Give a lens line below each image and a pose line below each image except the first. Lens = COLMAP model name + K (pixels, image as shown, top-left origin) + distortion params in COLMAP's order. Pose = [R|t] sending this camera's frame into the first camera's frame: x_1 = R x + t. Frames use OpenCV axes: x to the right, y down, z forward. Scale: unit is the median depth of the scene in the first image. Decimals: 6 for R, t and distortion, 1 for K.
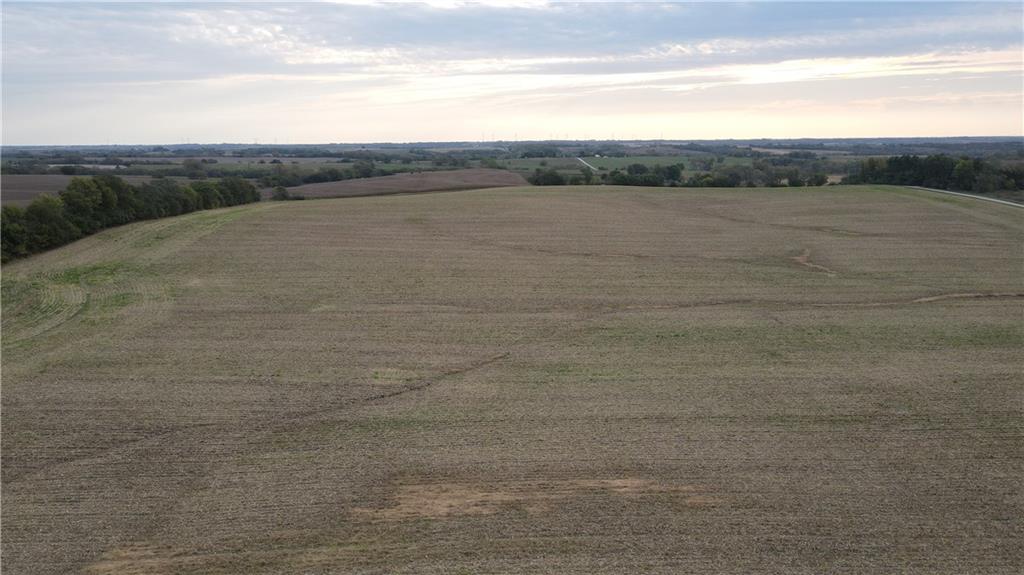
lens RADIAL K [[748.8, 0, 512.0], [0, 748.8, 287.5], [0, 0, 1]] dist [0.002526, 0.030002]
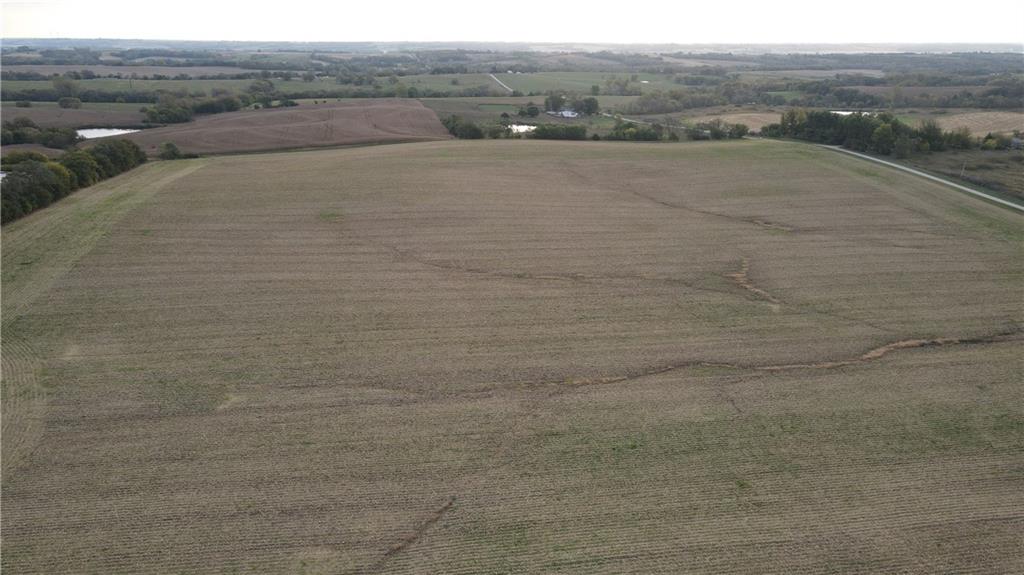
lens RADIAL K [[748.8, 0, 512.0], [0, 748.8, 287.5], [0, 0, 1]] dist [0.002526, 0.030002]
pose [[0.992950, -0.028313, 0.115106, -0.012758], [0.013512, 0.991760, 0.127393, -0.109694], [-0.117765, -0.124940, 0.985150, 0.061509]]
